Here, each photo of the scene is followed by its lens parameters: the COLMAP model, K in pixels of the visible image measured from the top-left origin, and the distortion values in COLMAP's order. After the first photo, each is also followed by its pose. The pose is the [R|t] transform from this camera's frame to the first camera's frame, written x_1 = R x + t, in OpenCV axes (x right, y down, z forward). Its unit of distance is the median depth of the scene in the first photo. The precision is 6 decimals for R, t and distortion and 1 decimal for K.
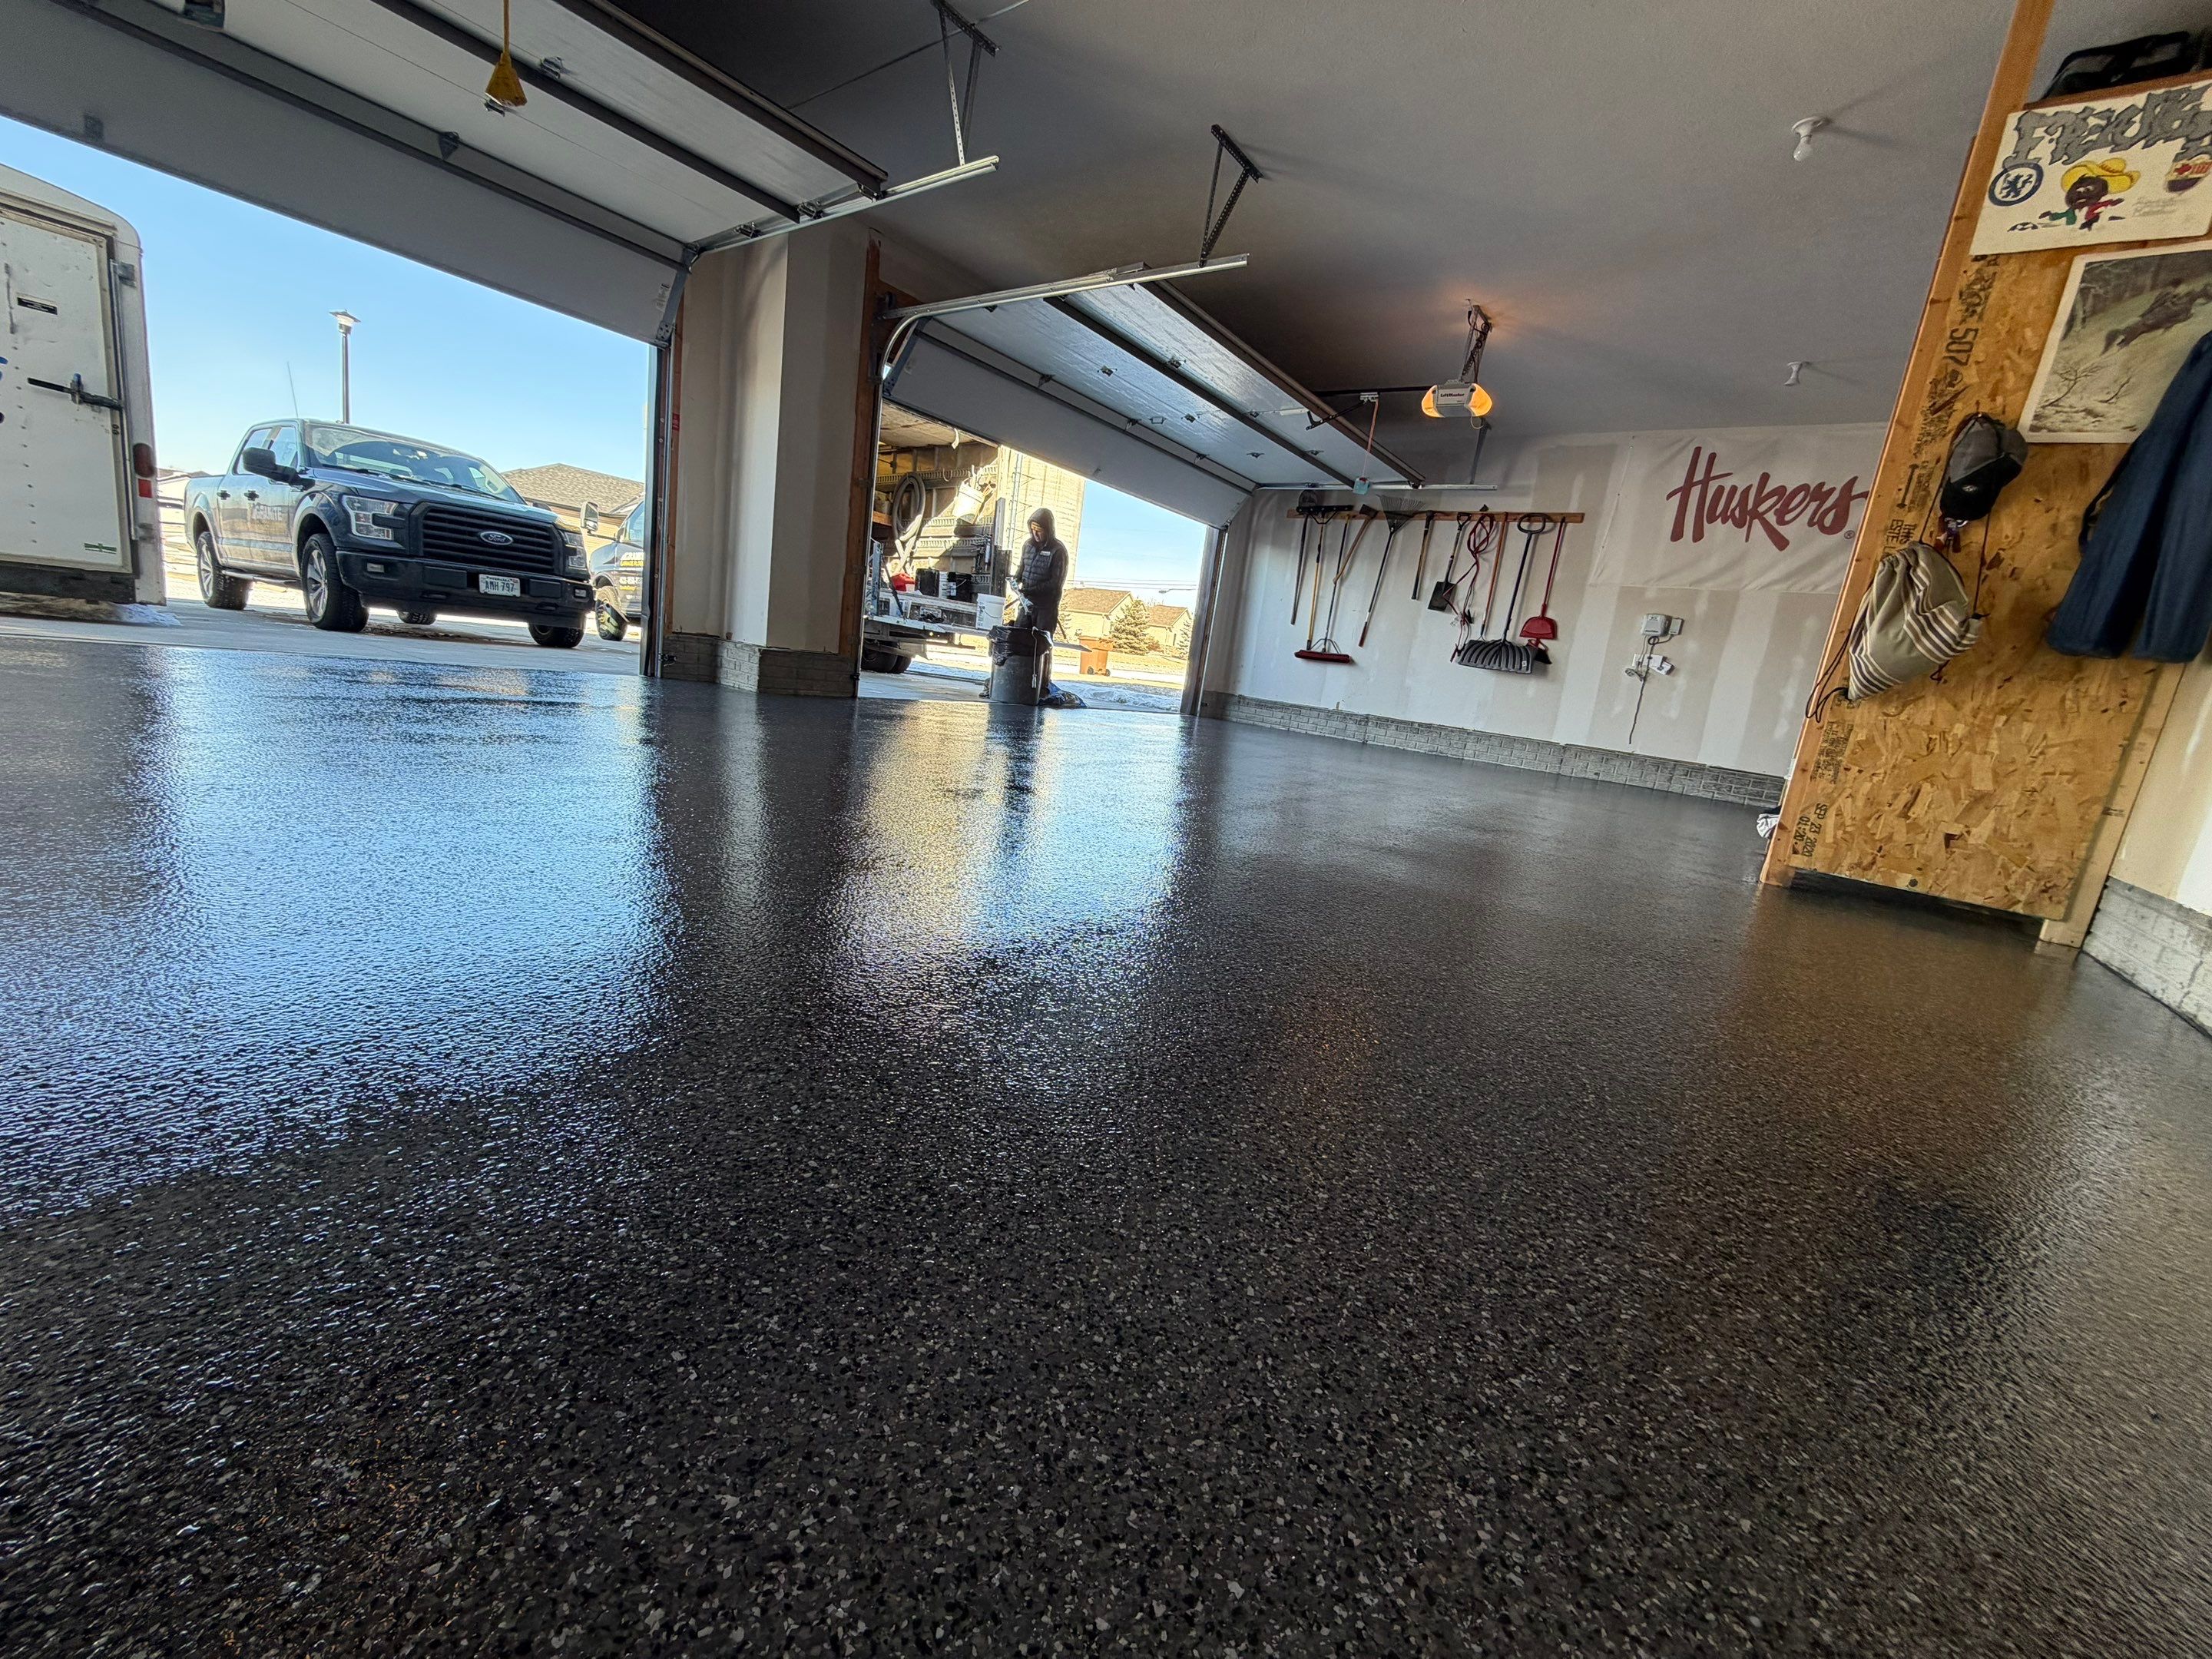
lens RADIAL K [[875.3, 0, 1097.5], [0, 875.3, 826.4], [0, 0, 1]] dist [-0.000528, 0.000038]
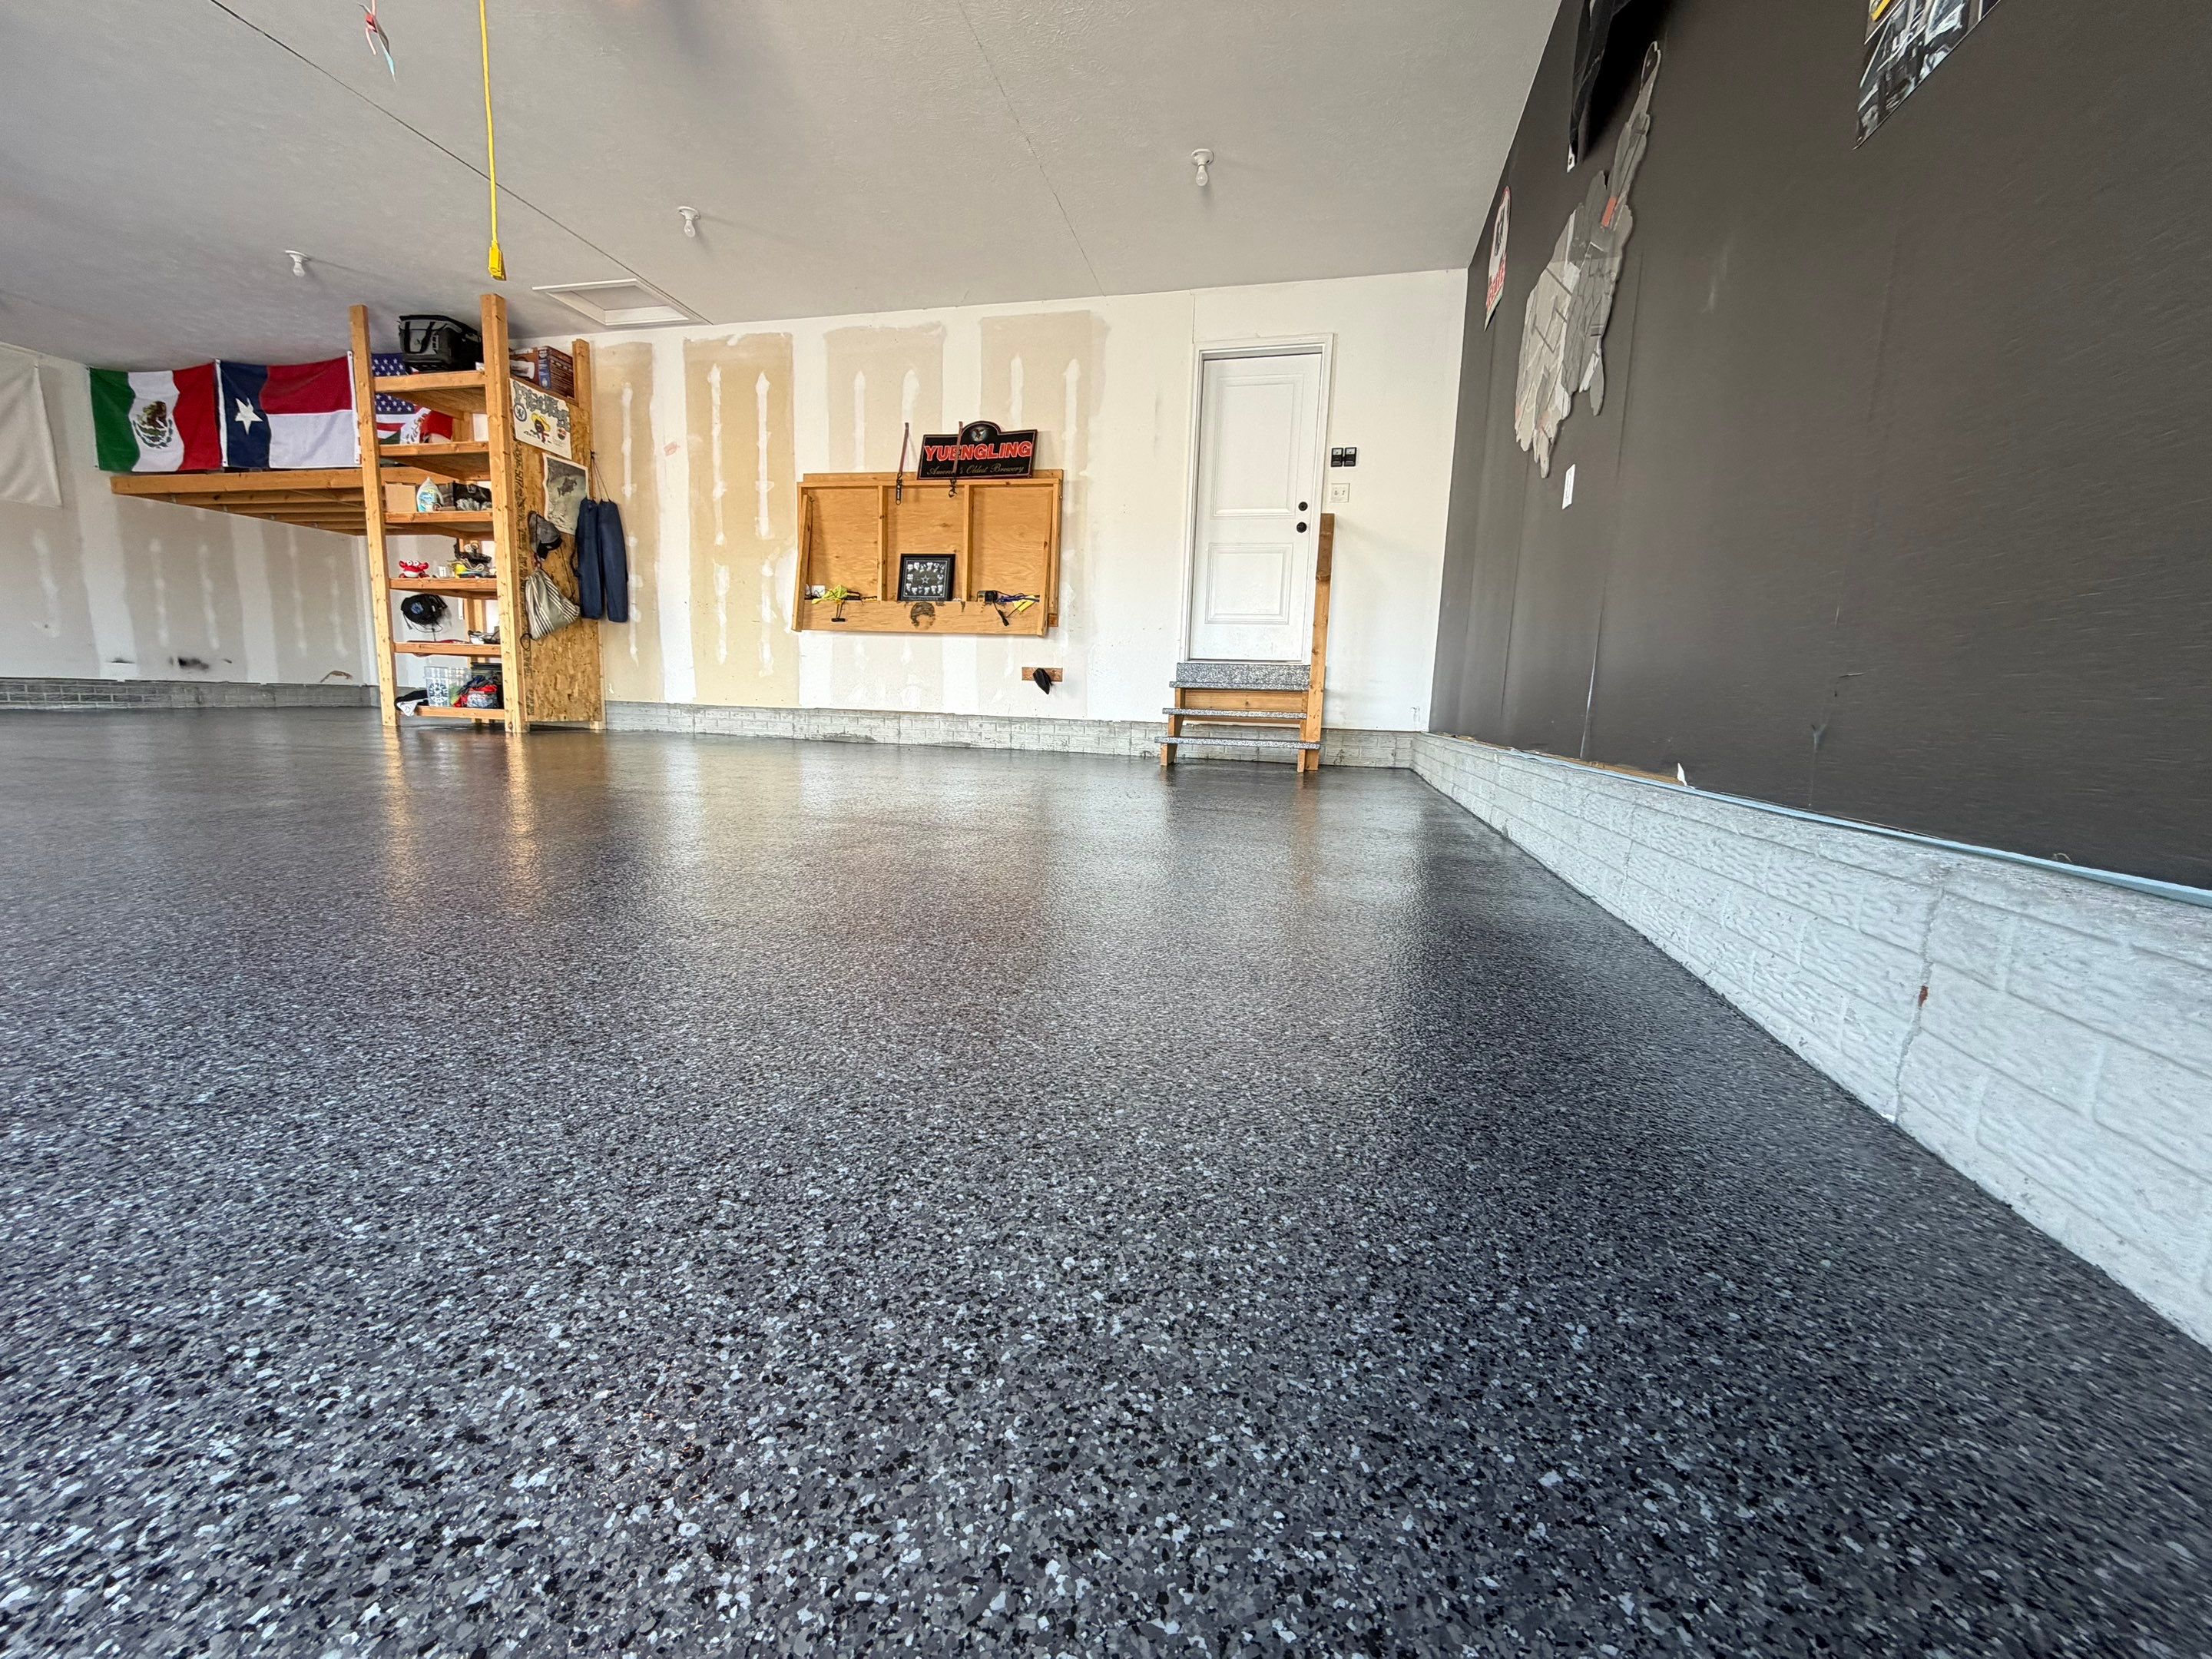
lens RADIAL K [[875.3, 0, 1104.3], [0, 875.3, 837.3], [0, 0, 1]] dist [-0.000528, 0.000038]
pose [[-0.414734, -0.282524, 0.864972, -0.642706], [0.086015, 0.934149, 0.346362, -0.117110], [-0.905868, 0.218049, -0.363122, 0.228300]]
